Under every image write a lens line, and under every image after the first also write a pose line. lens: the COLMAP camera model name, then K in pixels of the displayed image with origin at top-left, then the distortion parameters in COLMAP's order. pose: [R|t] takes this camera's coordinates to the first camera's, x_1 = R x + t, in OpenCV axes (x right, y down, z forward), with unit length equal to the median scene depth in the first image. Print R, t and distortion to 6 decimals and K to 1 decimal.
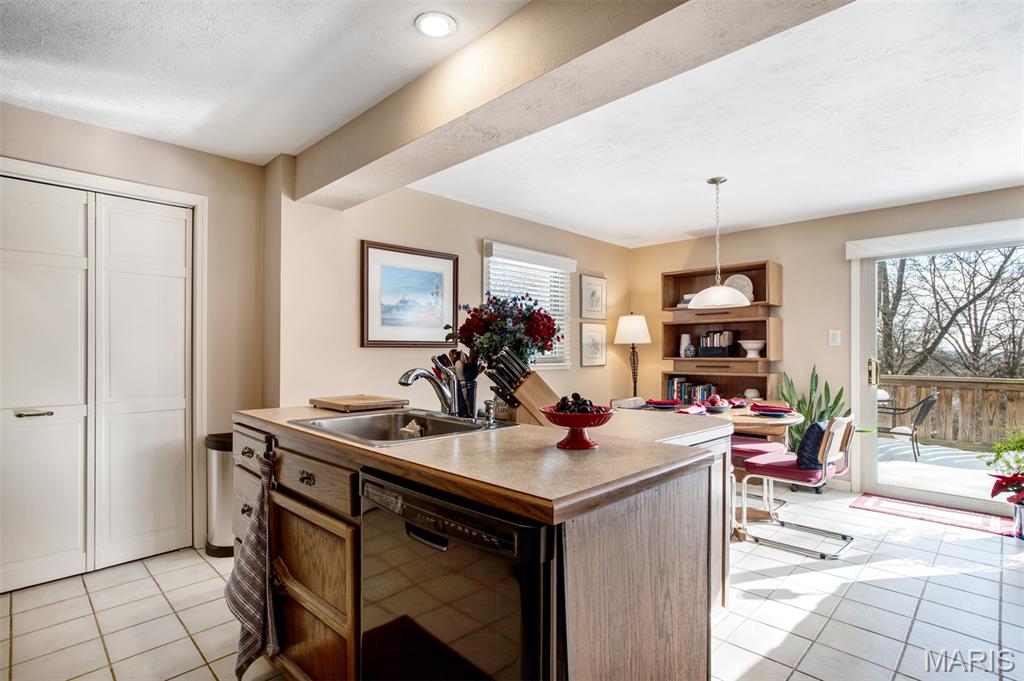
lens RADIAL K [[509.3, 0, 503.8], [0, 509.3, 345.1], [0, 0, 1]] dist [-0.044786, 0.025150]
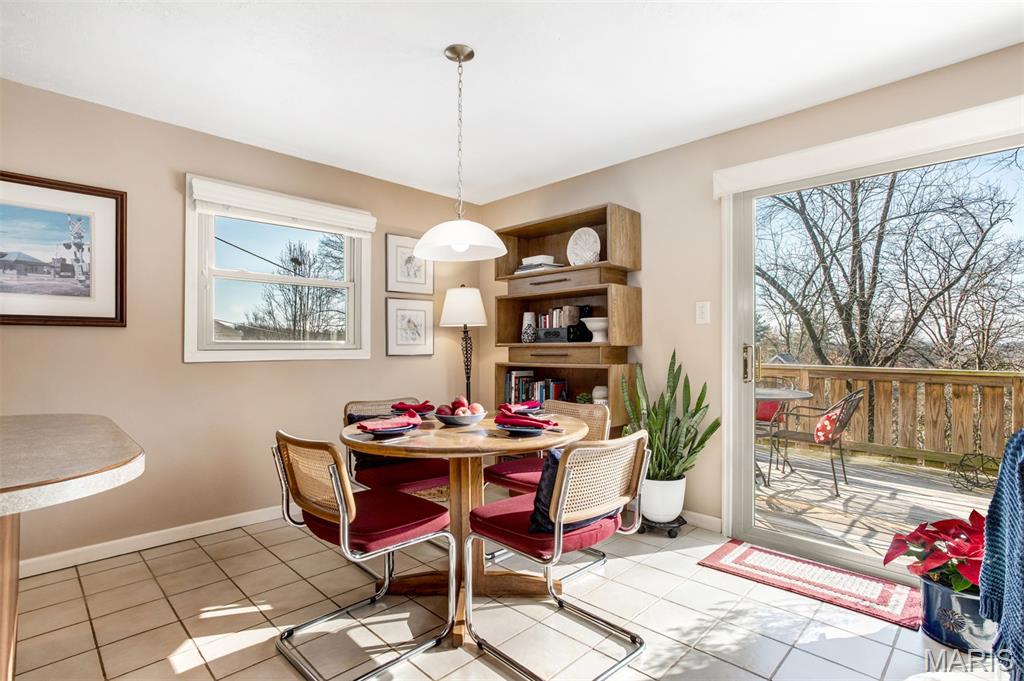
lens RADIAL K [[502.6, 0, 512.0], [0, 502.6, 340.5], [0, 0, 1]] dist [-0.067945, 0.033689]
pose [[0.999865, -0.004787, 0.015729, 0.351395], [0.004776, 0.999988, 0.000706, 0.021287], [-0.015732, -0.000631, 0.999876, 0.283815]]
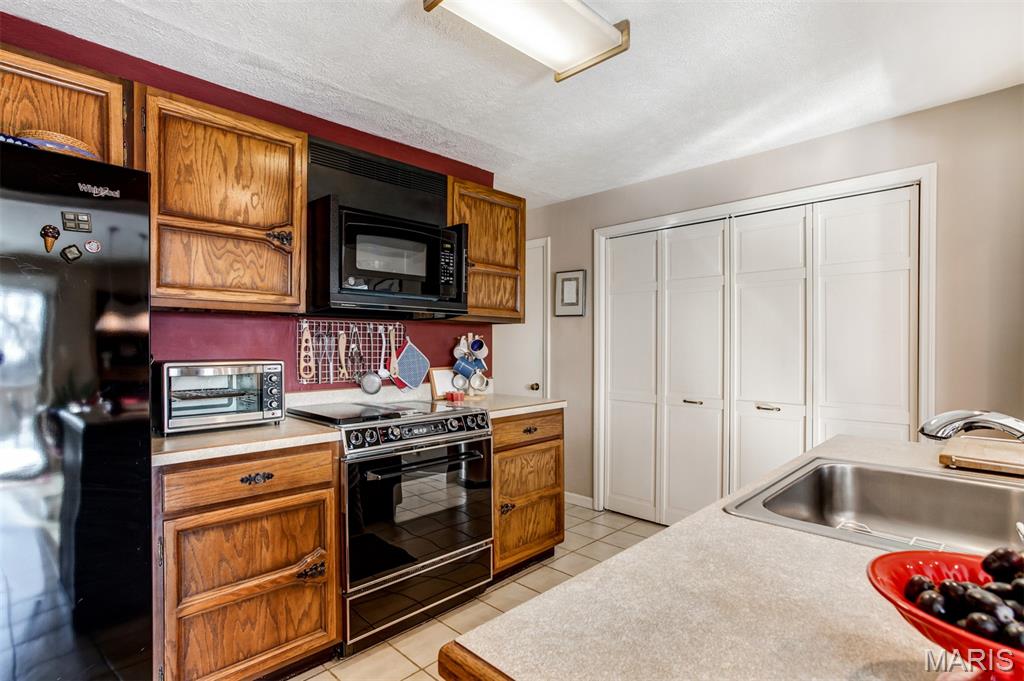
lens RADIAL K [[517.2, 0, 522.7], [0, 517.2, 345.8], [0, 0, 1]] dist [-0.019043, 0.000574]
pose [[-0.003077, 0.004077, -0.999987, 0.134961], [0.013663, 0.999899, 0.004035, -0.010758], [0.999902, -0.013650, -0.003133, 0.206602]]
